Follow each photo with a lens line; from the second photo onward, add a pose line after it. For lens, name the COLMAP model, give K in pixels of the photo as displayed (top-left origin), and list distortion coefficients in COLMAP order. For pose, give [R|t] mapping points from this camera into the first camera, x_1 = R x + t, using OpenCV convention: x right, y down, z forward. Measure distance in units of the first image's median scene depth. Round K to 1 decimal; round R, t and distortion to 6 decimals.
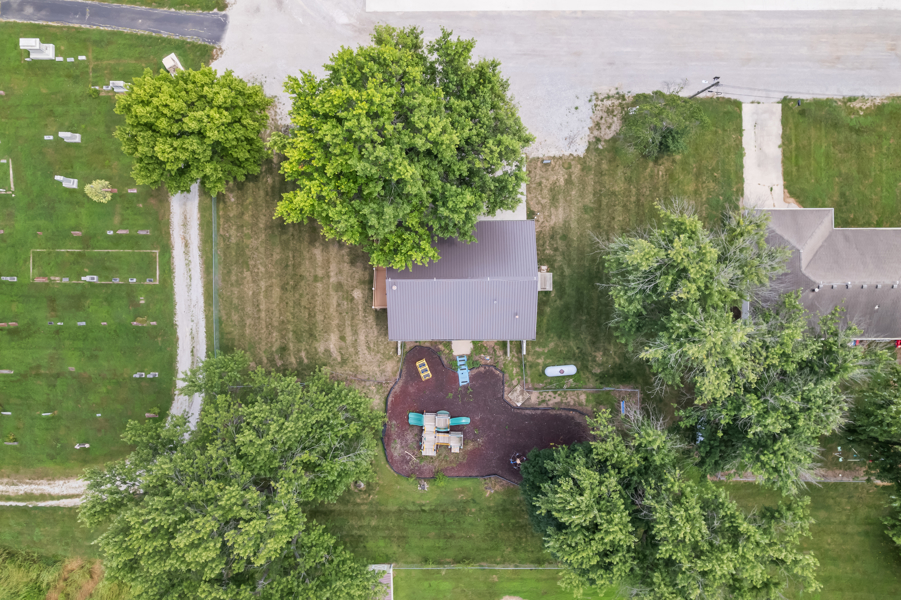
lens RADIAL K [[579.5, 0, 452.1], [0, 579.5, 295.3], [0, 0, 1]] dist [-0.079372, 0.068199]
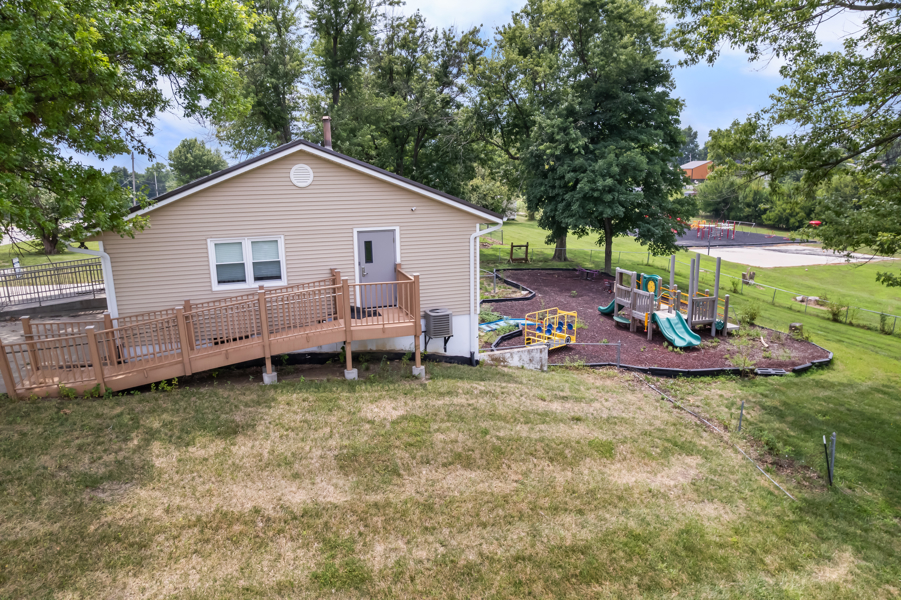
lens RADIAL K [[579.5, 0, 452.1], [0, 579.5, 295.3], [0, 0, 1]] dist [-0.079372, 0.068199]
pose [[-0.317623, -0.176632, 0.931620, -0.362884], [0.948190, -0.051728, 0.313465, -0.043352], [-0.007177, 0.982917, 0.183911, 0.906894]]
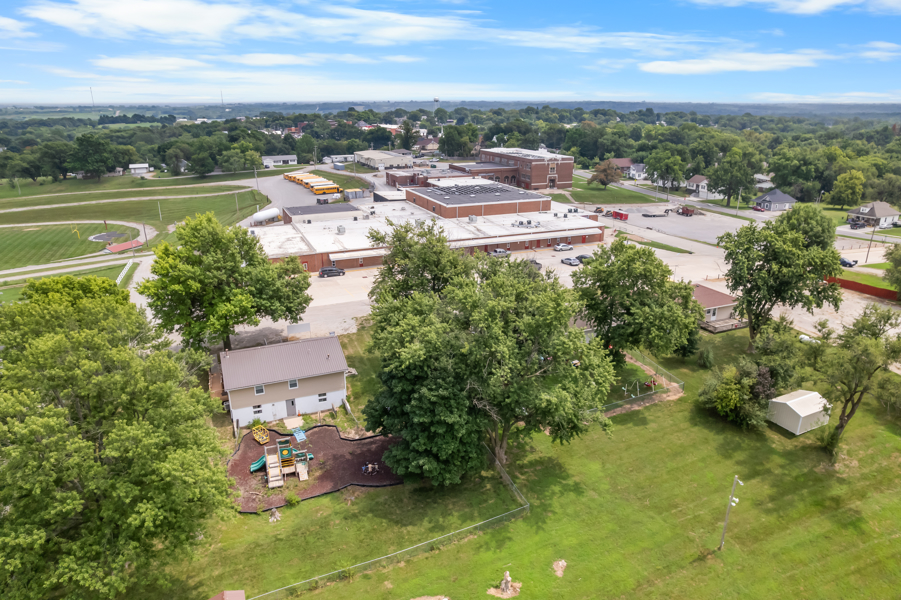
lens RADIAL K [[583.5, 0, 450.5], [0, 583.5, 300.0], [0, 0, 1]] dist [-0.047063, 0.000411]
pose [[0.923097, -0.116238, 0.366579, -0.088339], [0.384115, 0.324885, -0.864237, 1.100784], [-0.018639, 0.938583, 0.344549, 0.386380]]
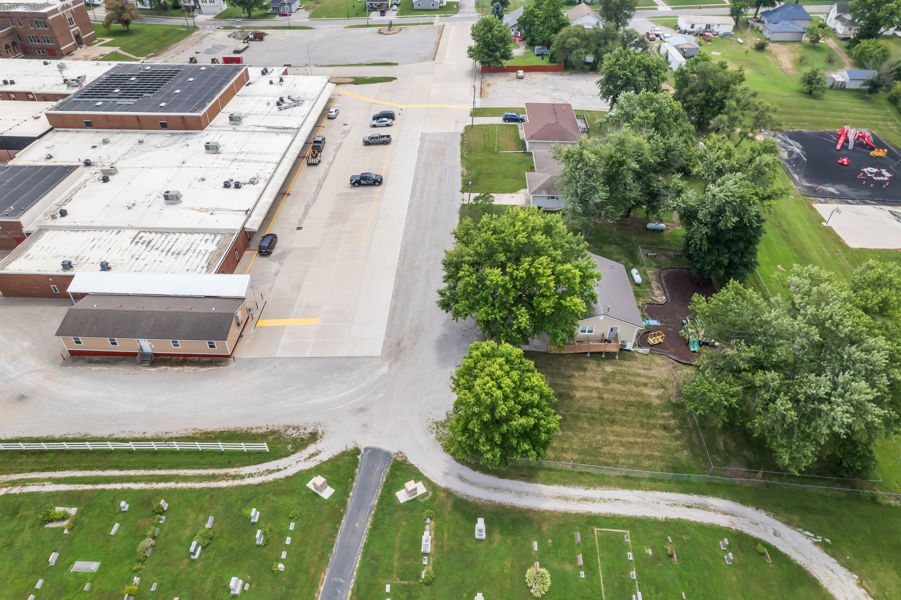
lens RADIAL K [[600.0, 0, 450.5], [0, 600.0, 300.0], [0, 0, 1]] dist [-0.089171, 0.077849]
pose [[0.038109, -0.620042, 0.783643, -1.087142], [0.998754, 0.048908, -0.009872, -0.336676], [-0.032205, 0.783043, 0.621133, 0.087824]]
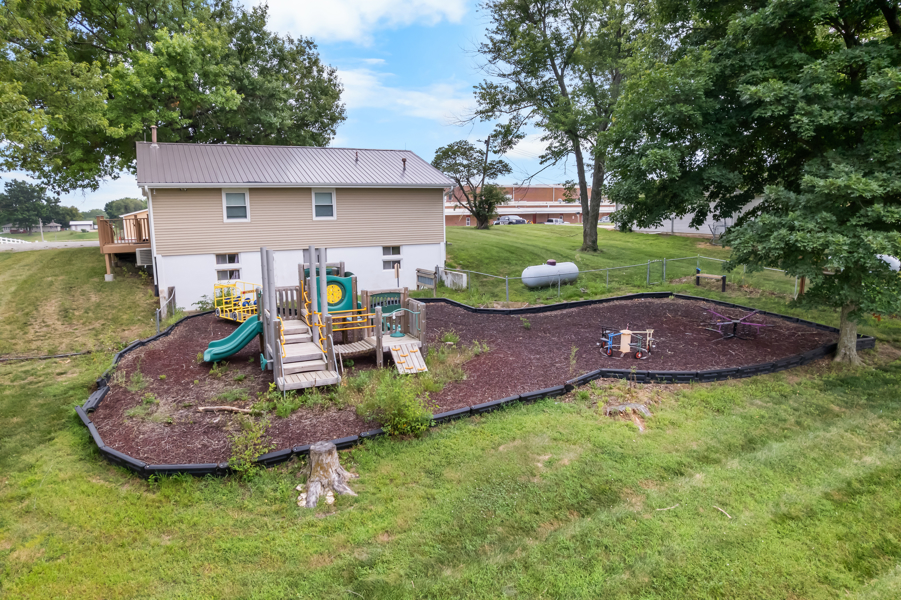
lens RADIAL K [[579.5, 0, 452.1], [0, 579.5, 295.3], [0, 0, 1]] dist [-0.079372, 0.068199]
pose [[0.889942, -0.070099, 0.450654, -0.090579], [0.455982, 0.156530, -0.876116, 0.495576], [-0.009126, 0.985182, 0.171267, 0.926290]]
